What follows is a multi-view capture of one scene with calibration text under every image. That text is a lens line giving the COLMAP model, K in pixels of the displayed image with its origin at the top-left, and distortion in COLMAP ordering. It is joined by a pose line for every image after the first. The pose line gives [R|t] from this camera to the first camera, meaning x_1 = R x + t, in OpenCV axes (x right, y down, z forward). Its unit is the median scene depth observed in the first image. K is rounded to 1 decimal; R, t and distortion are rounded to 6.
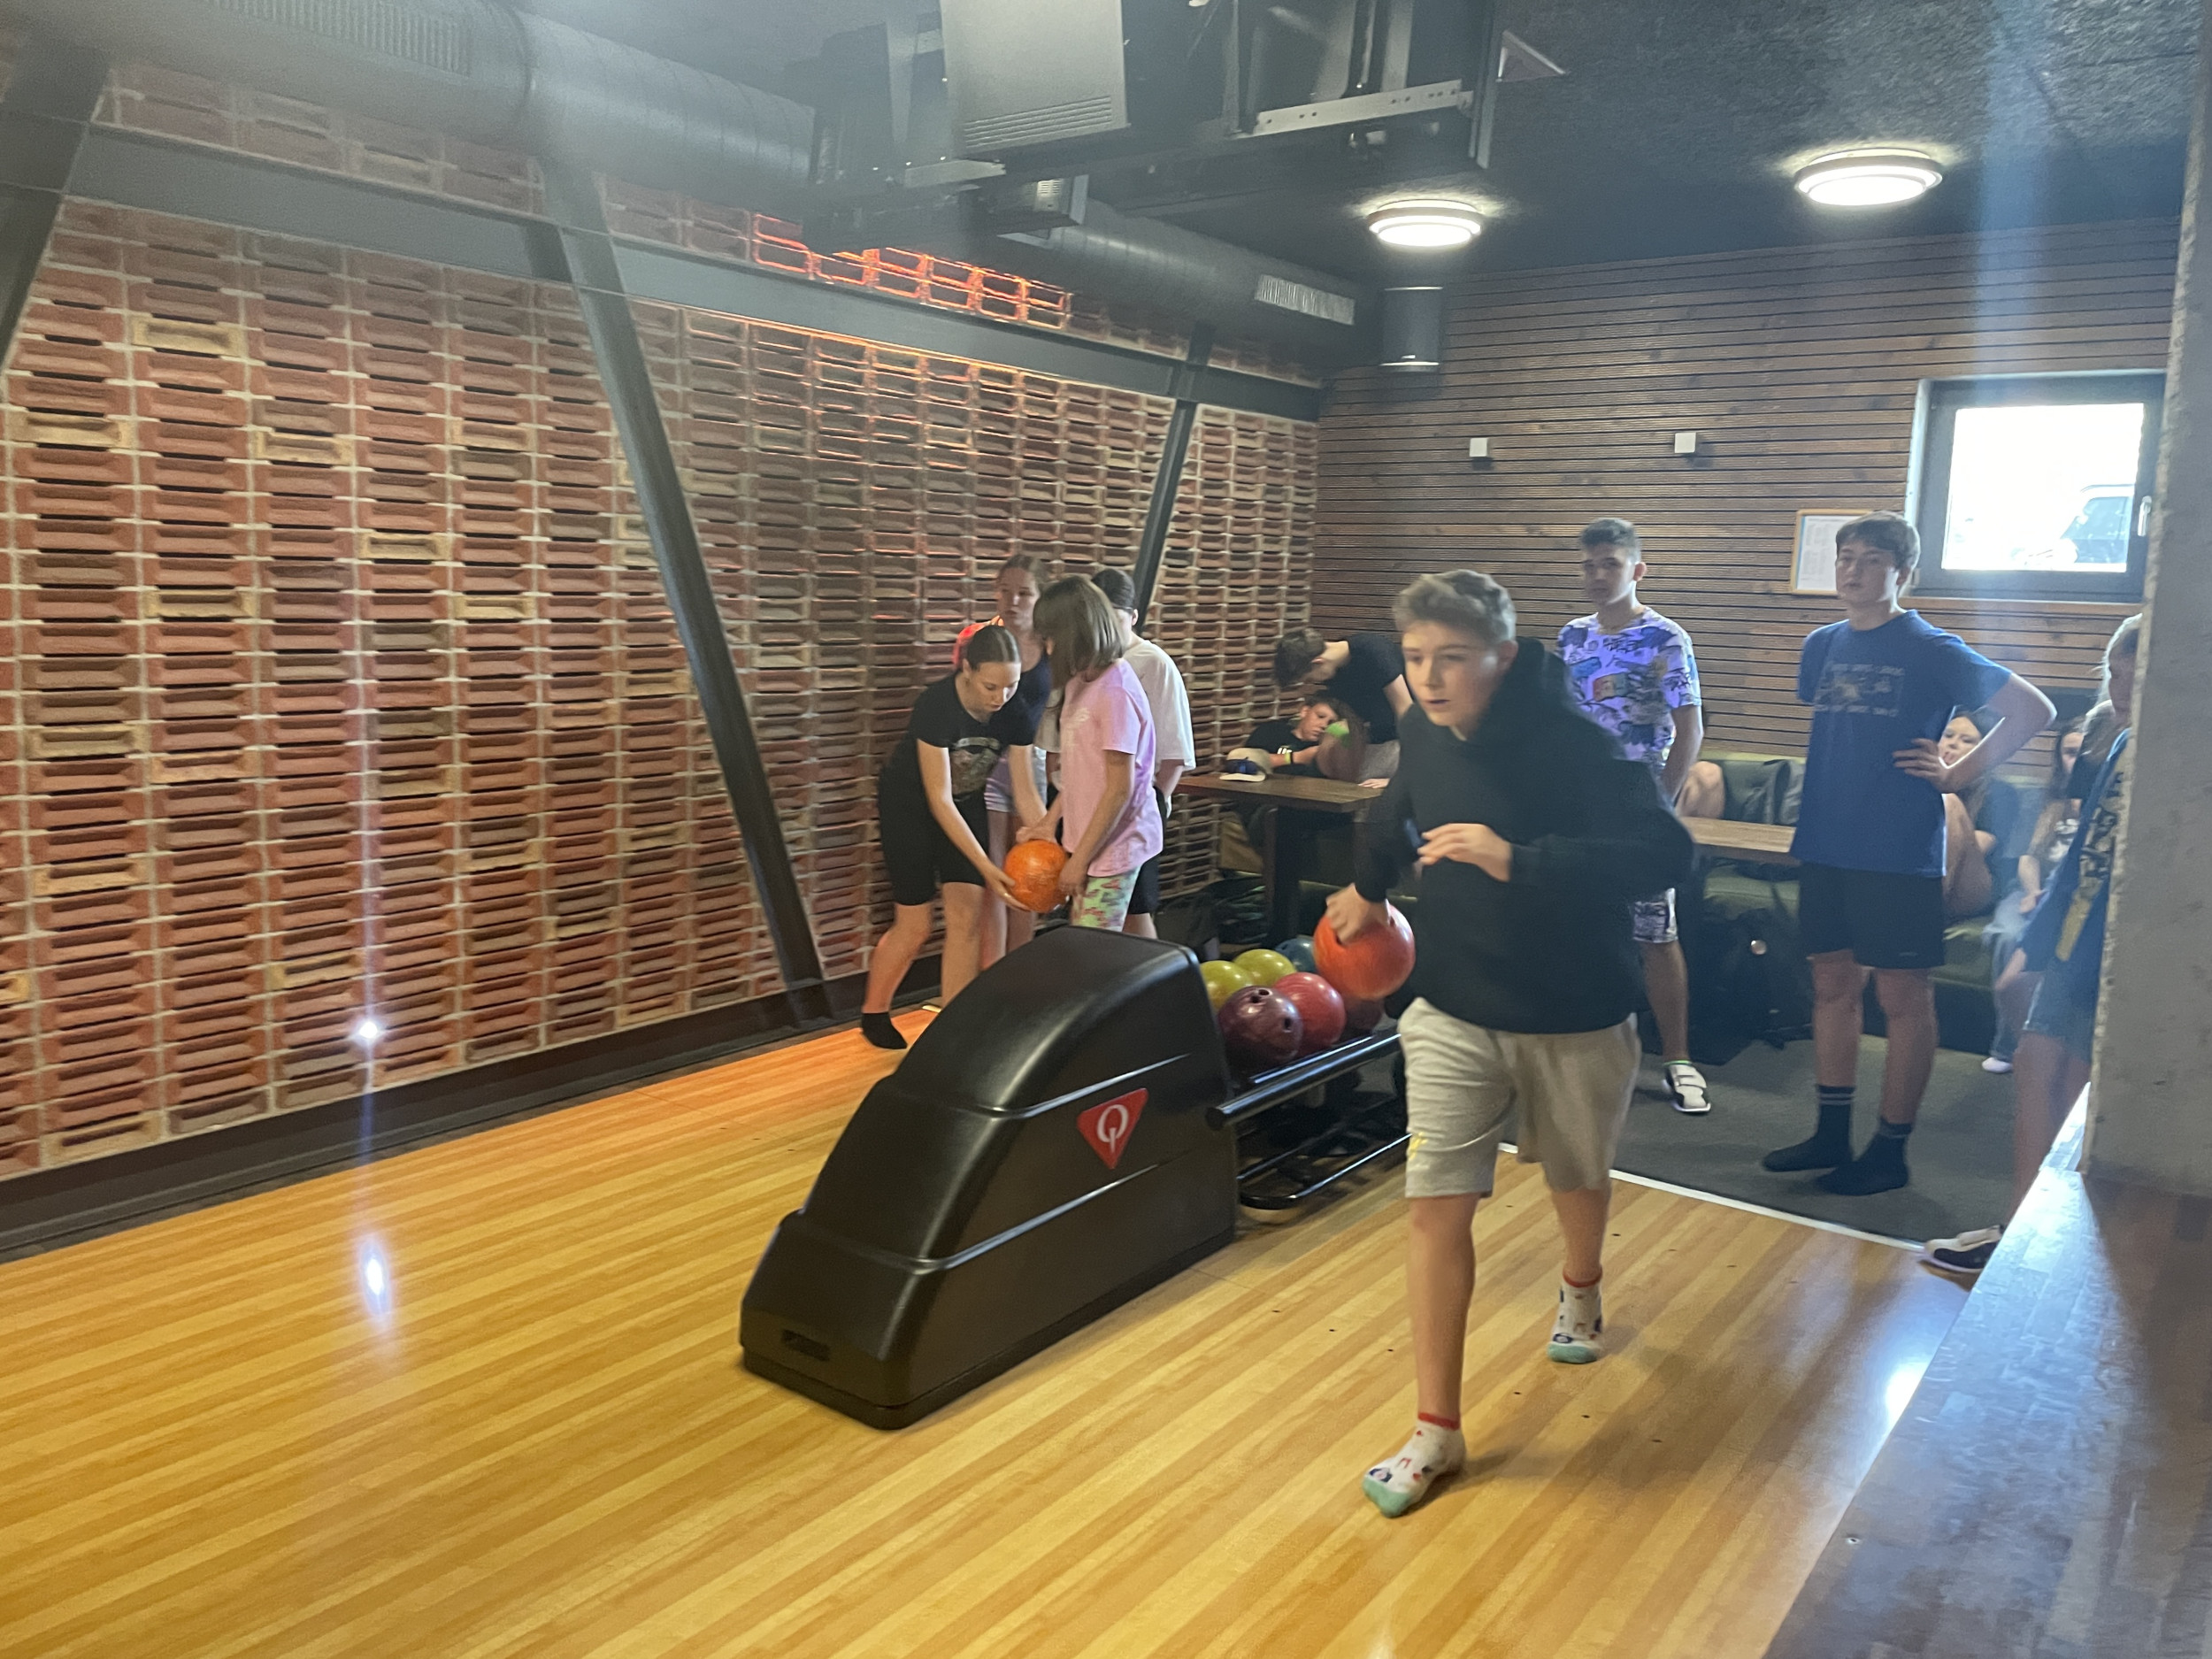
lens RADIAL K [[1690.8, 0, 1131.1], [0, 1690.8, 803.6], [0, 0, 1]] dist [0.086770, -0.114132]
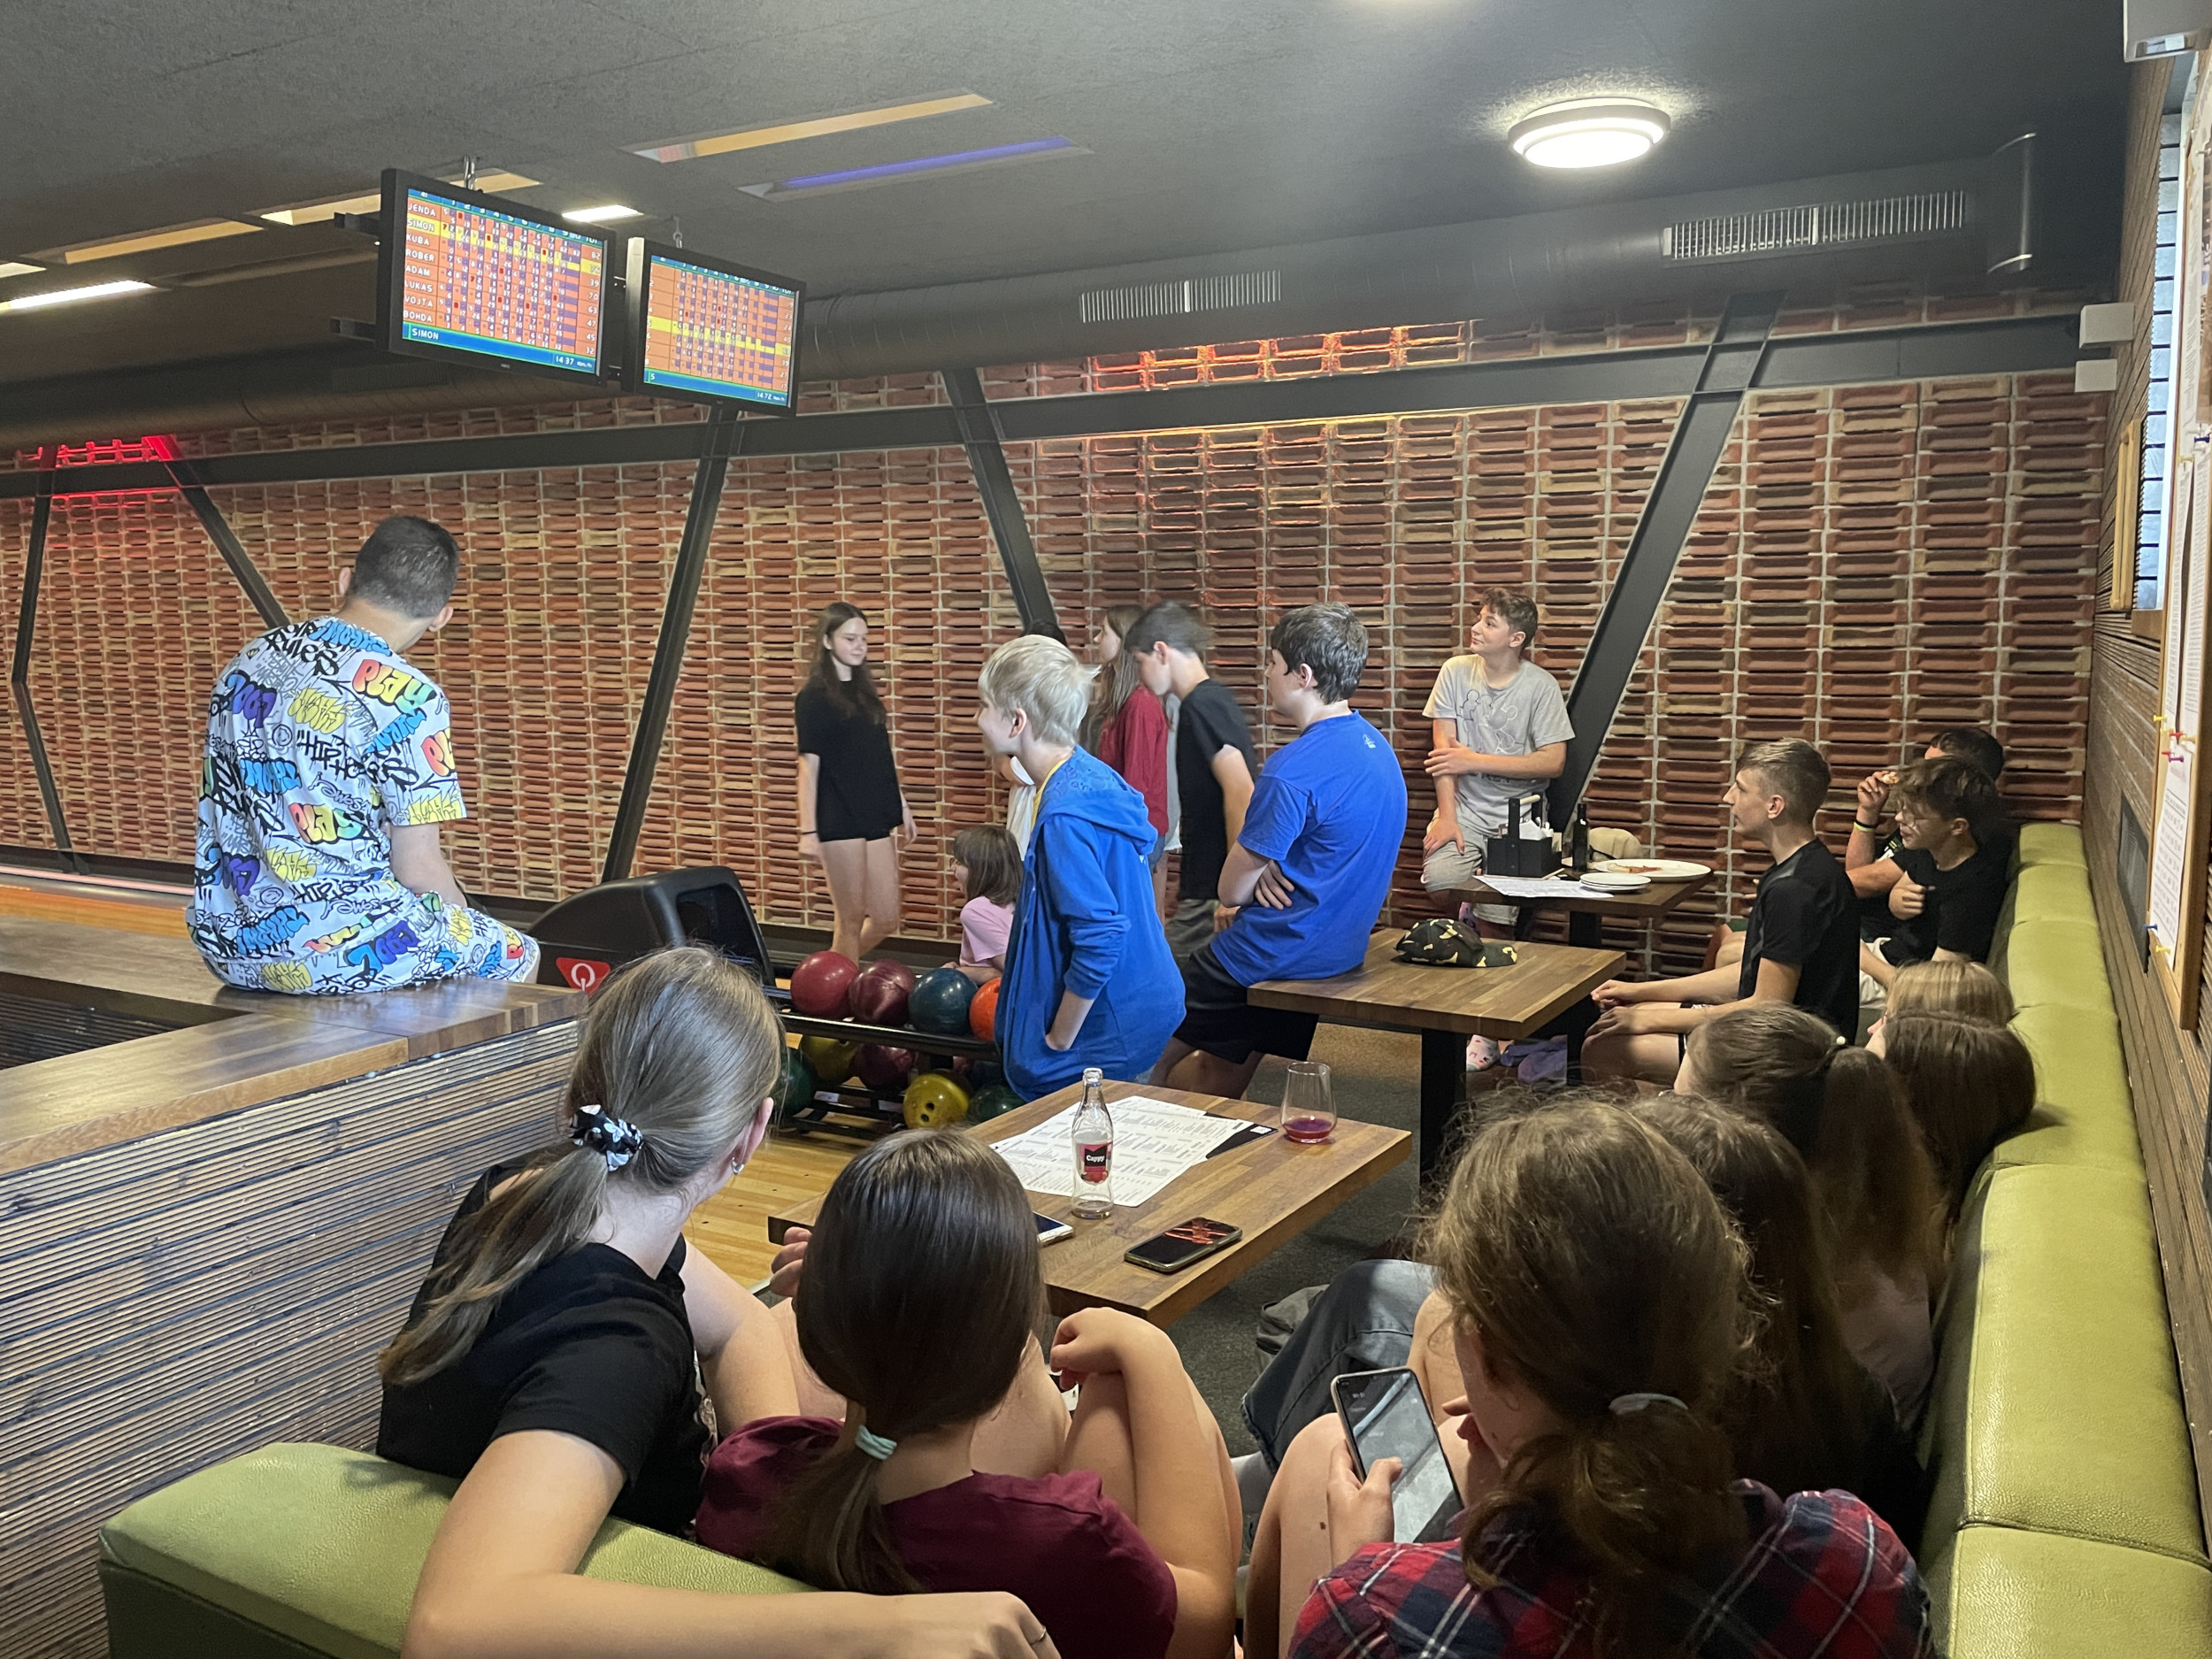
lens RADIAL K [[1690.8, 0, 1087.5], [0, 1690.8, 822.9], [0, 0, 1]] dist [0.086770, -0.114132]
pose [[0.115177, 0.078560, -0.990234, 1.198507], [-0.129752, 0.989517, 0.063411, -0.076513], [0.984834, 0.121181, 0.124163, 0.948201]]
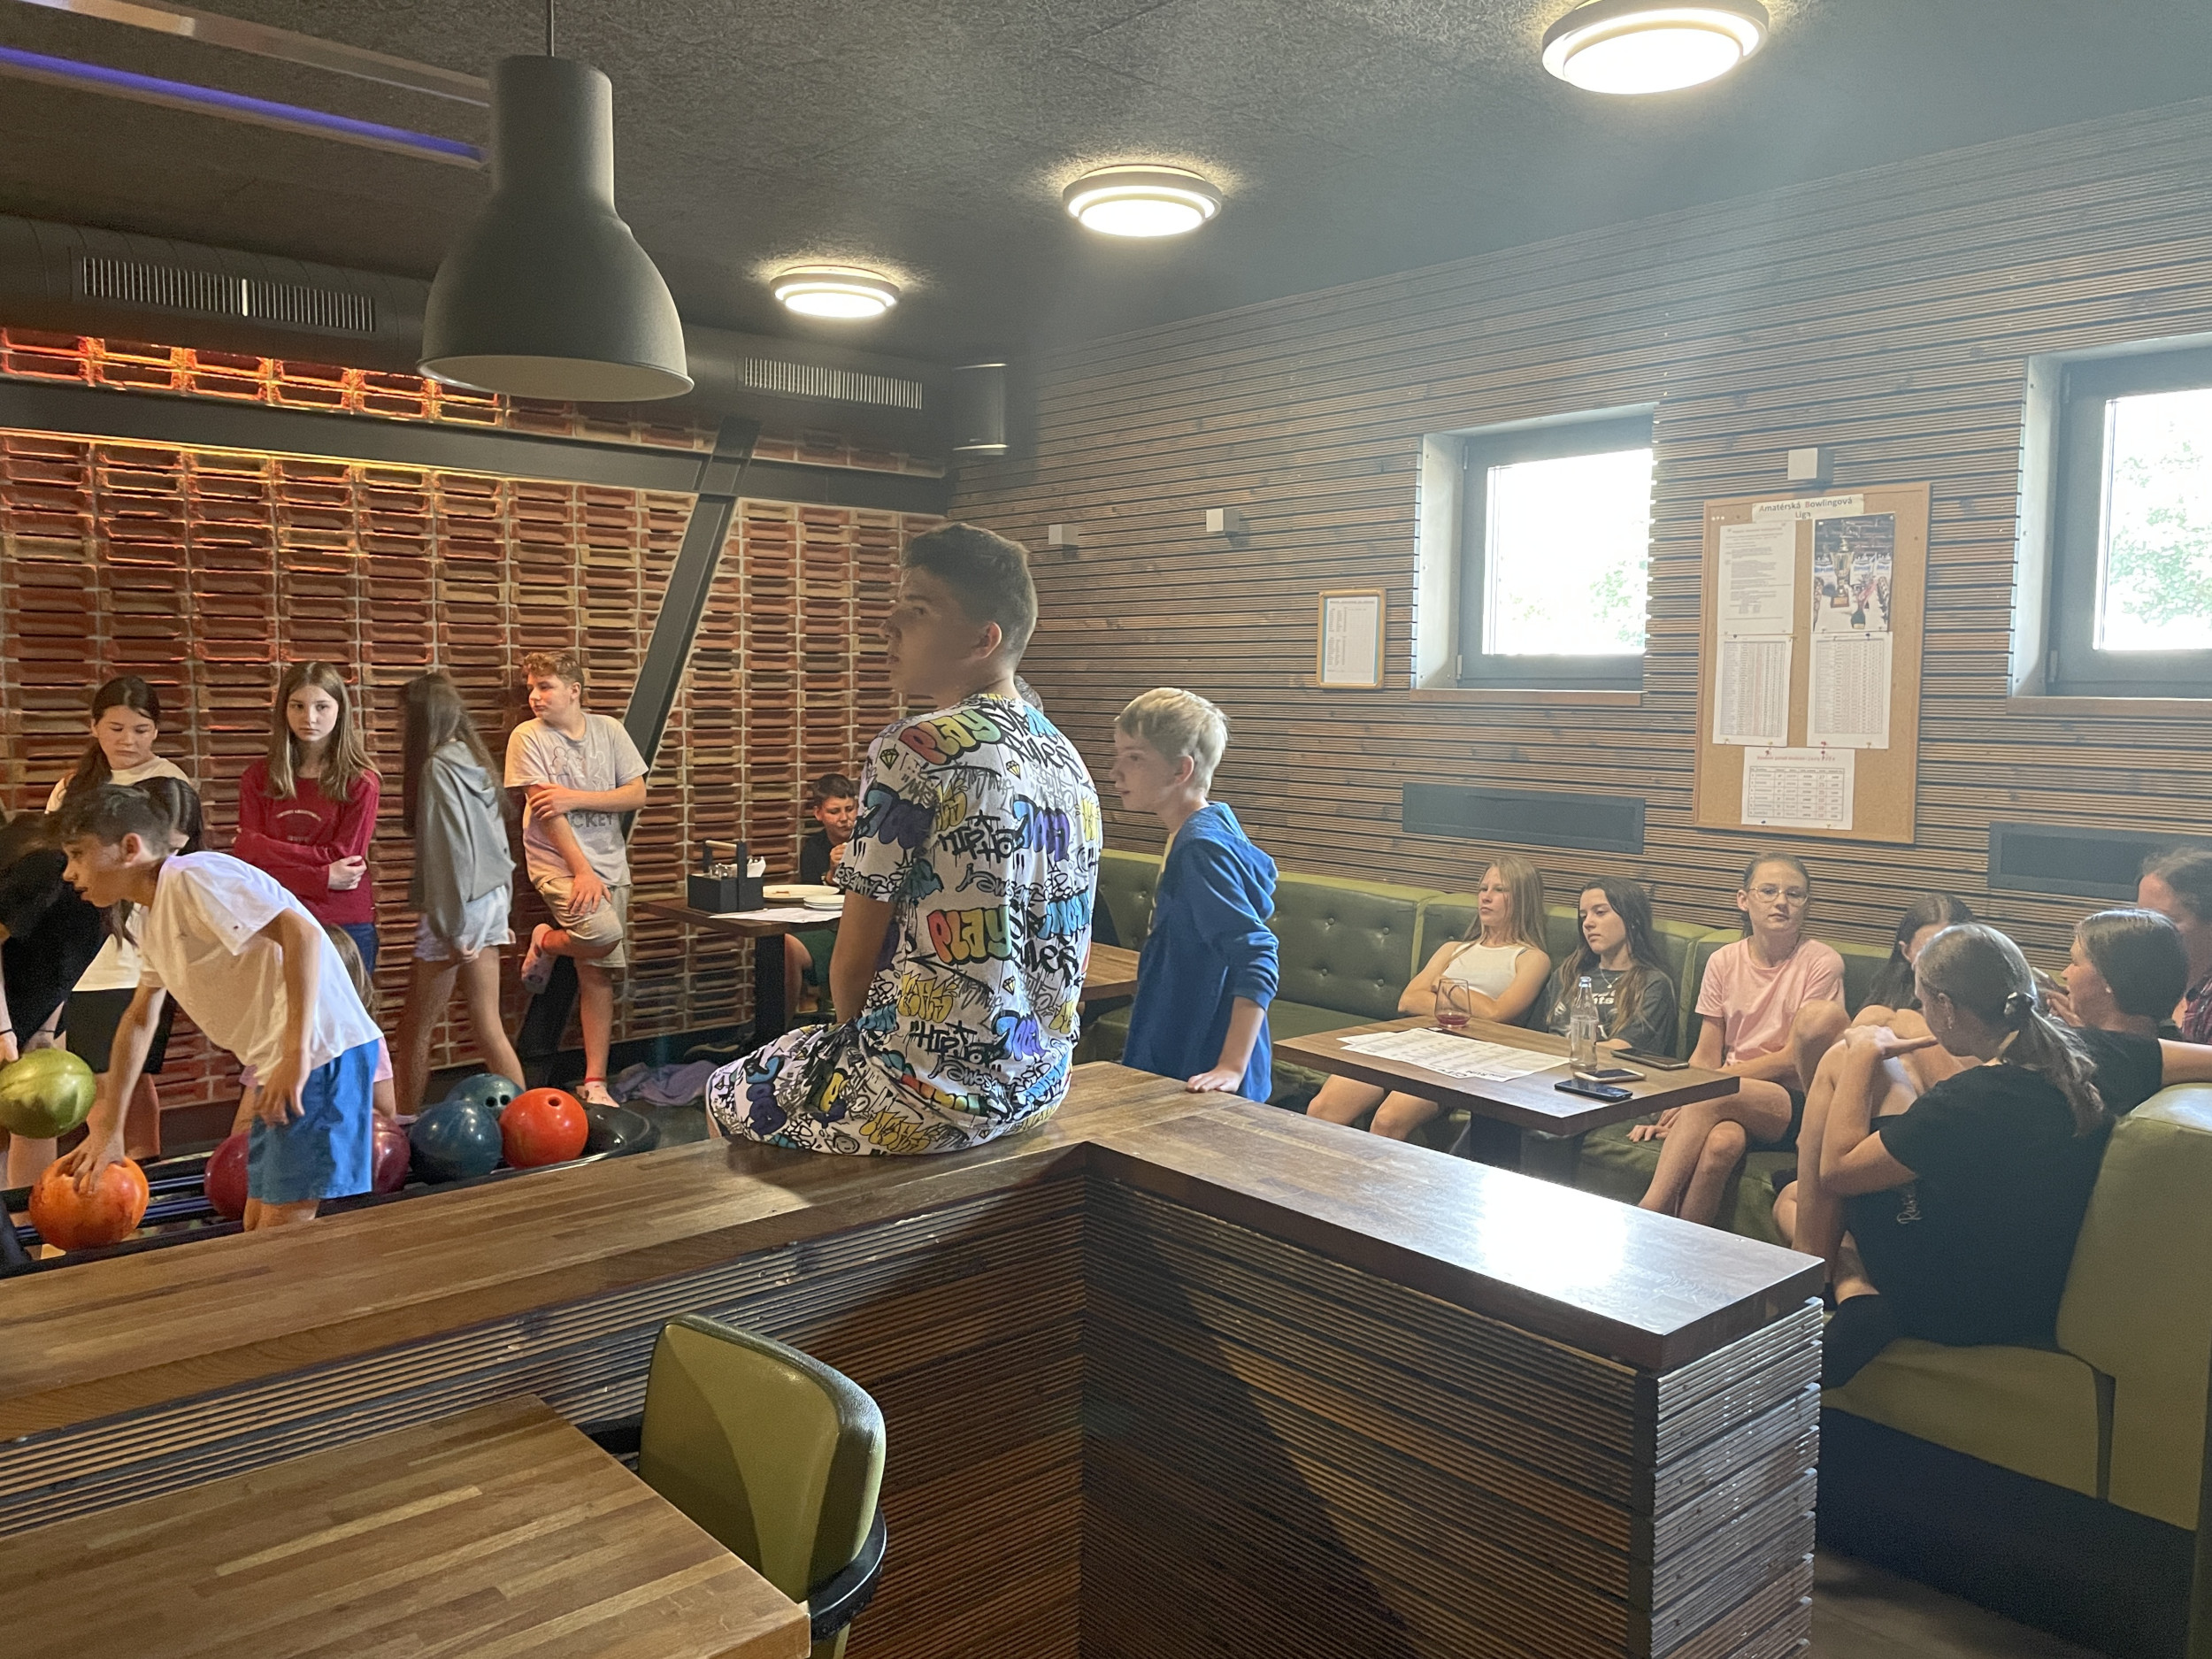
lens RADIAL K [[1690.8, 0, 1116.7], [0, 1690.8, 805.4], [0, 0, 1]] dist [0.086770, -0.114132]
pose [[0.975633, -0.005280, -0.219347, 0.678030], [-0.008636, 0.998011, -0.062438, -0.012297], [0.219240, 0.062811, 0.973647, 0.207692]]
